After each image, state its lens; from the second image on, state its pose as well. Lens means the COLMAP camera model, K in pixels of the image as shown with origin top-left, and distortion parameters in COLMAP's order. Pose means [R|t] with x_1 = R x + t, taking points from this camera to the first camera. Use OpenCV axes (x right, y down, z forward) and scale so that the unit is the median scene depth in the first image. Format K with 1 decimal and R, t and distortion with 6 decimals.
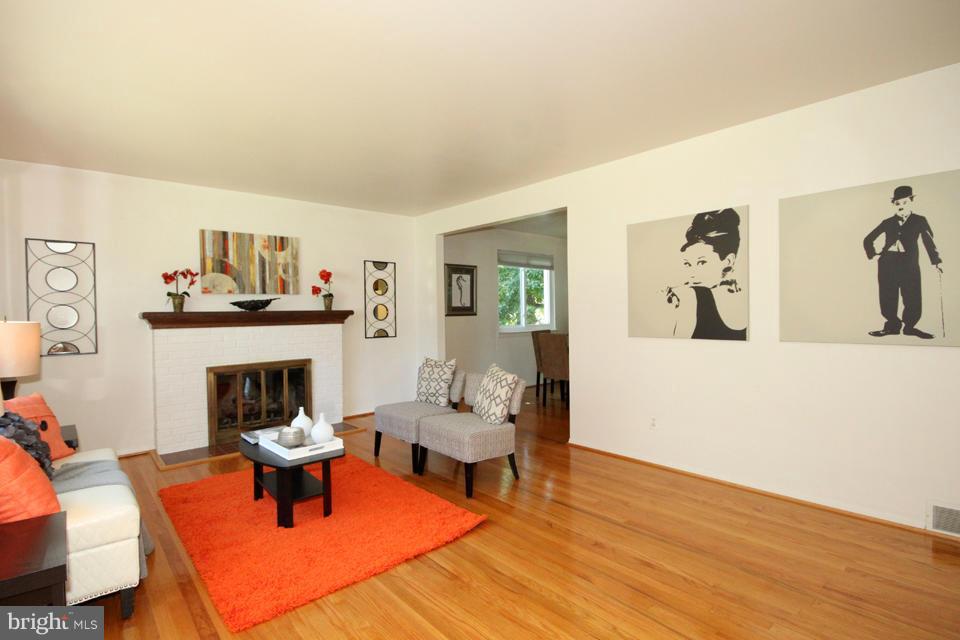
lens RADIAL K [[482.3, 0, 496.1], [0, 482.3, 313.4], [0, 0, 1]] dist [-0.017868, 0.000311]
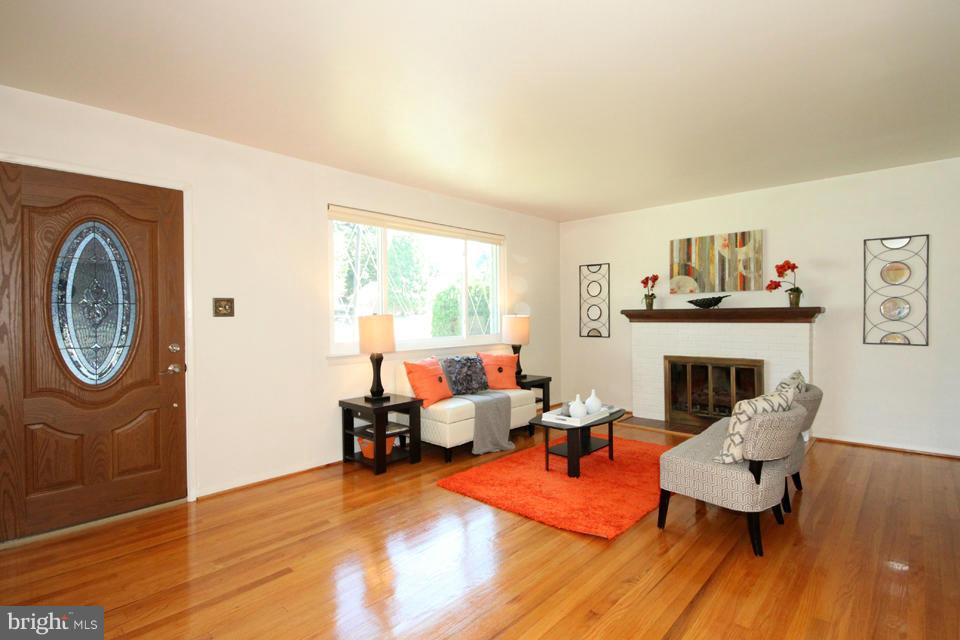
lens RADIAL K [[464.2, 0, 505.0], [0, 464.2, 318.6], [0, 0, 1]] dist [-0.009582, 0.001669]
pose [[0.078399, 0.023735, -0.996639, 0.479237], [0.005724, 0.999689, 0.024258, -0.009791], [0.996906, -0.007607, 0.078238, 0.463397]]
